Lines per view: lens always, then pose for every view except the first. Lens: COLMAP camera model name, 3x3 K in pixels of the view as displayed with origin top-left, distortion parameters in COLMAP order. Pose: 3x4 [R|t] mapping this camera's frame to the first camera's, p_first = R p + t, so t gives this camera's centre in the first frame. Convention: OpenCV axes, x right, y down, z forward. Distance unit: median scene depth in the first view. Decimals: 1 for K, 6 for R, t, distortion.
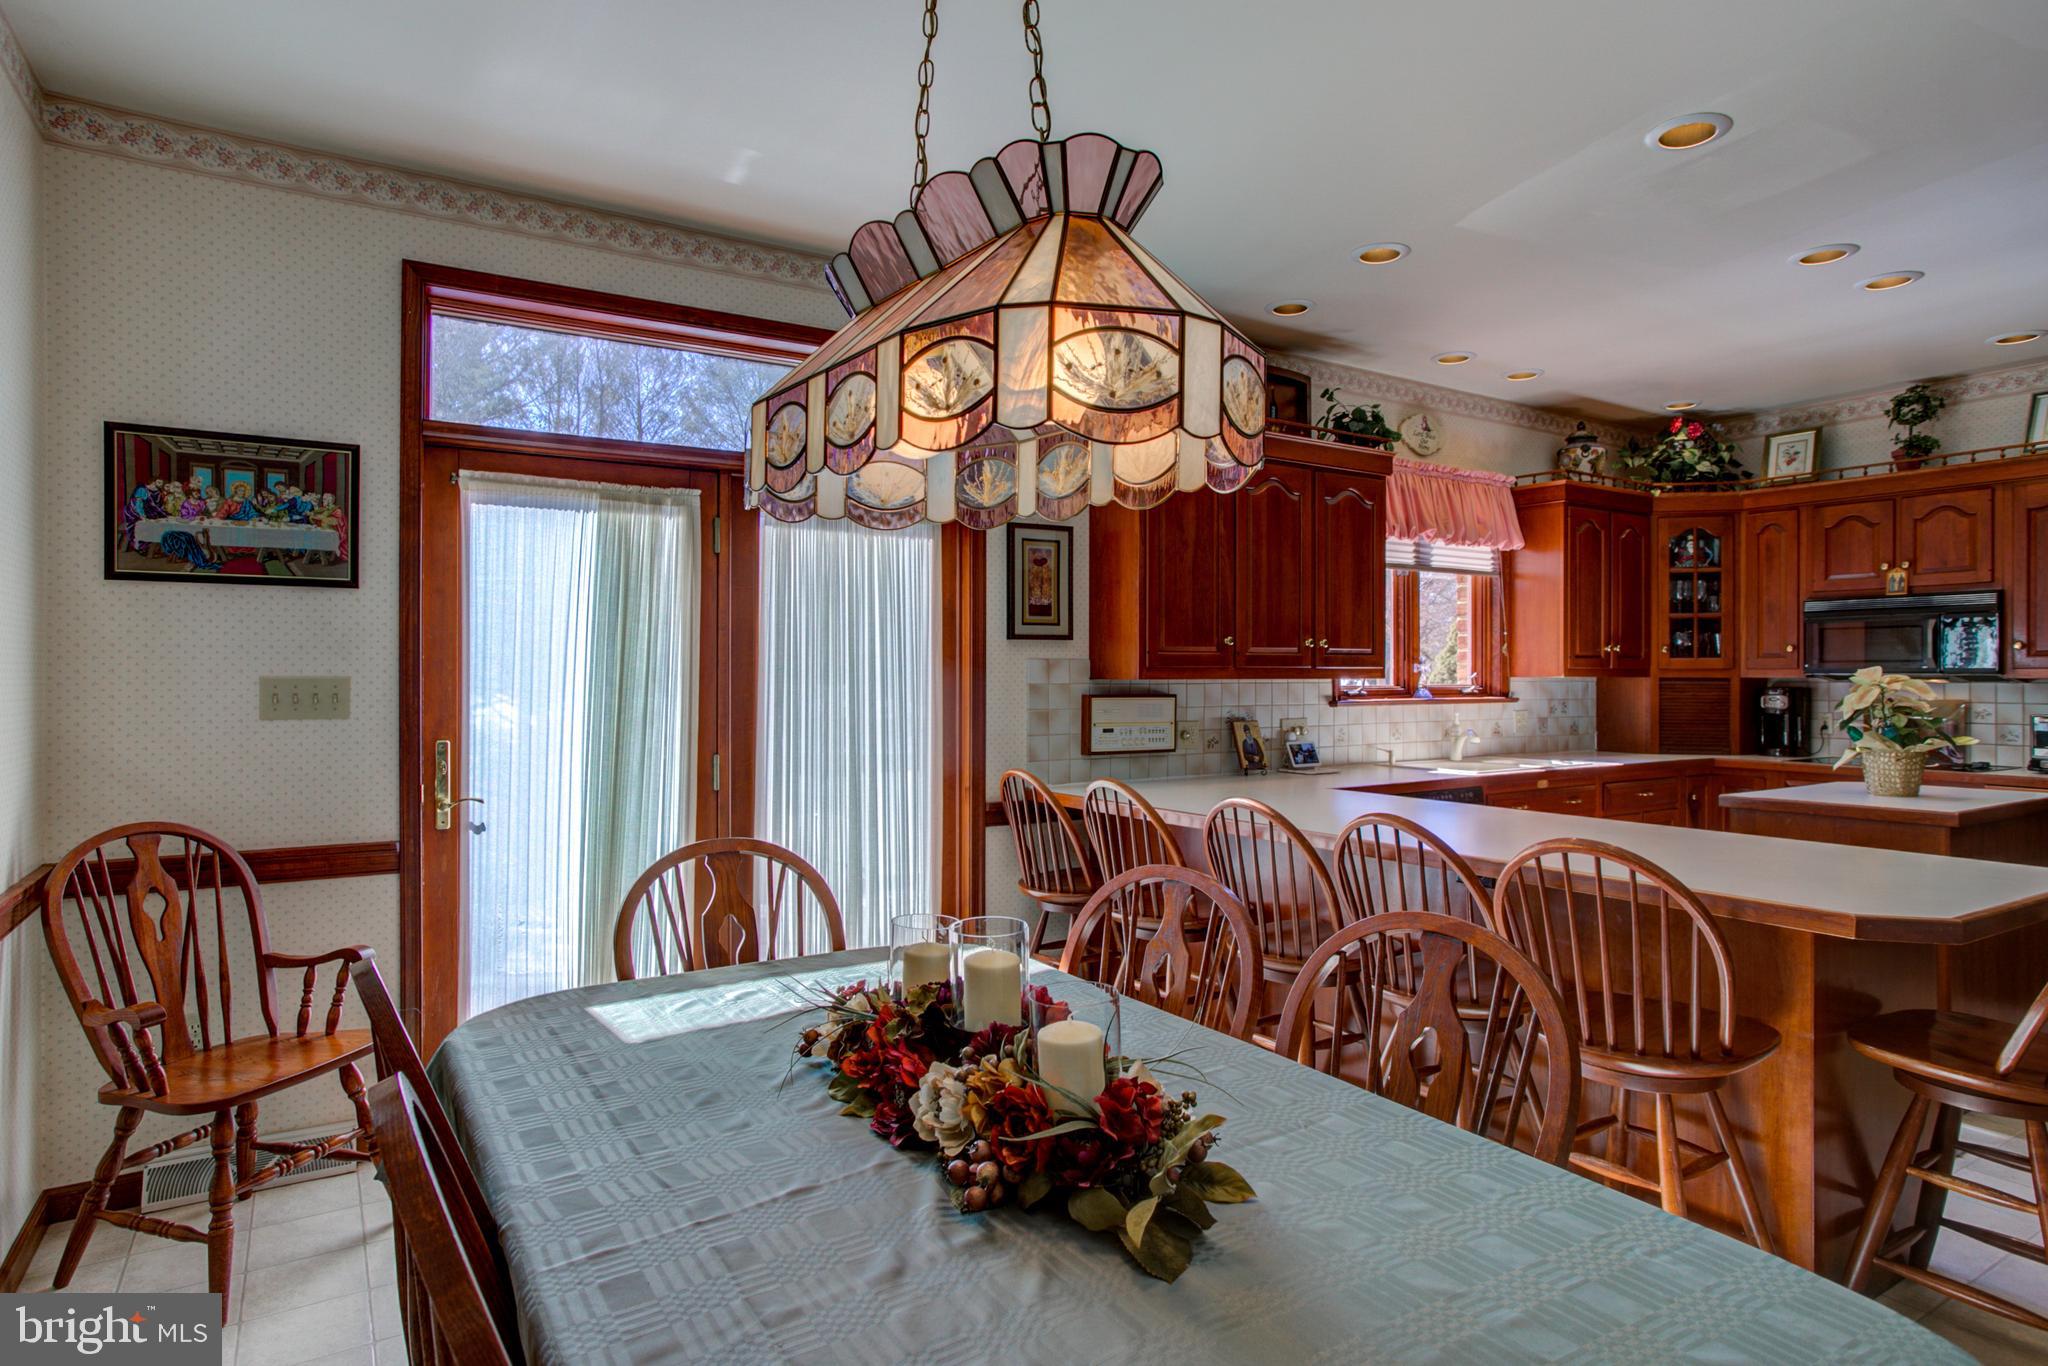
lens RADIAL K [[1130.6, 0, 1003.3], [0, 1130.6, 679.0], [0, 0, 1]] dist [-0.005927, 0.002038]
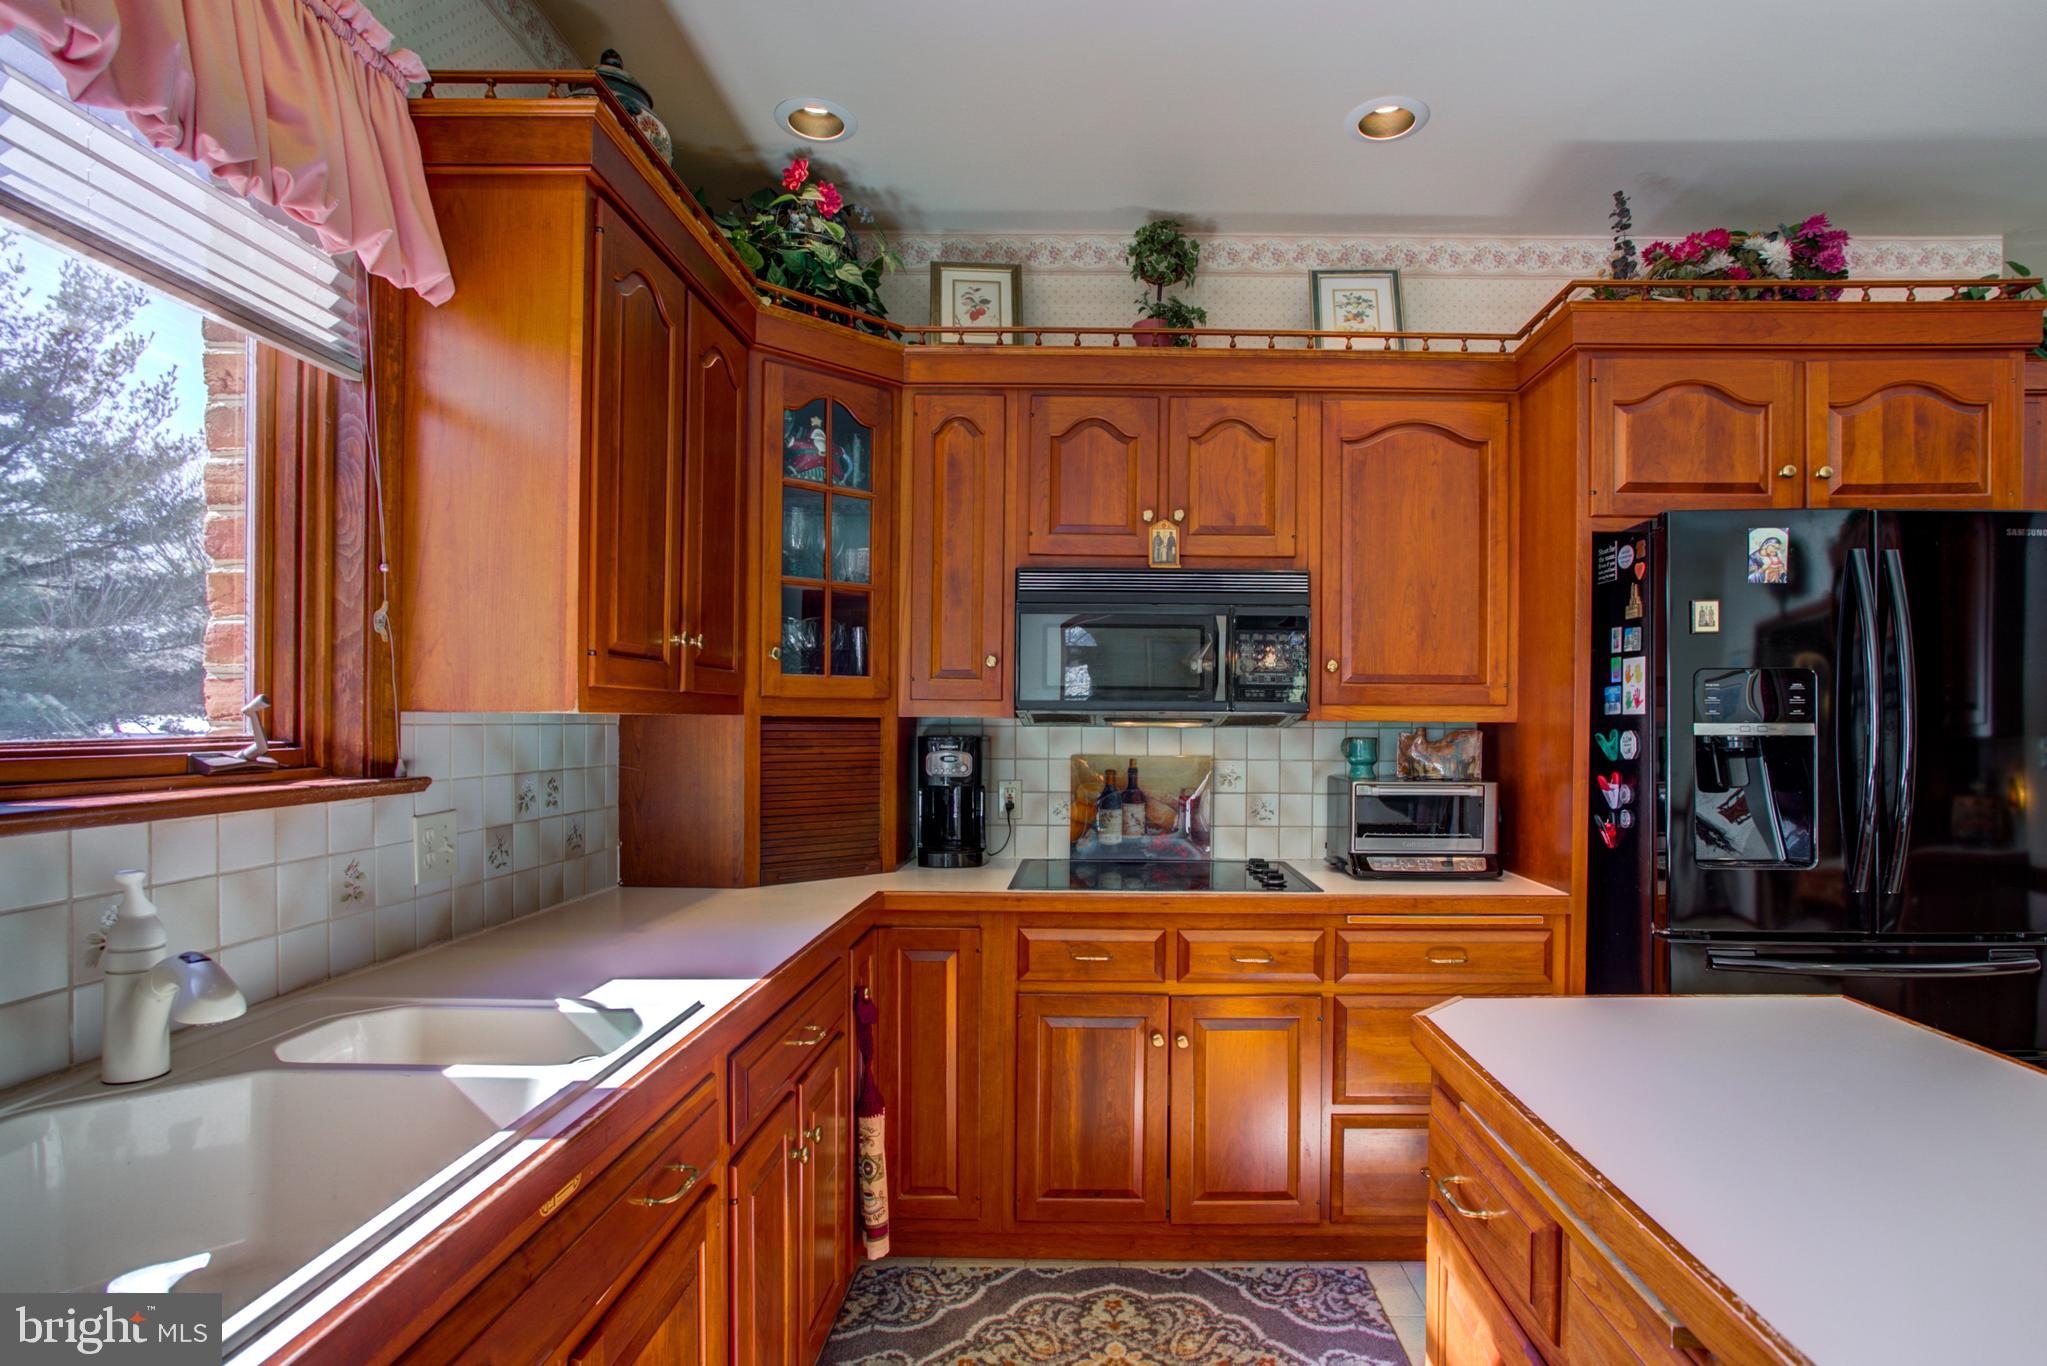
lens RADIAL K [[1002.2, 0, 1068.8], [0, 1002.2, 723.6], [0, 0, 1]] dist [-0.047758, 0.013469]
pose [[0.537066, -0.000094, 0.843540, 0.323805], [-0.003577, 0.999991, 0.002388, 0.000284], [-0.843532, -0.004300, 0.537061, 0.708760]]
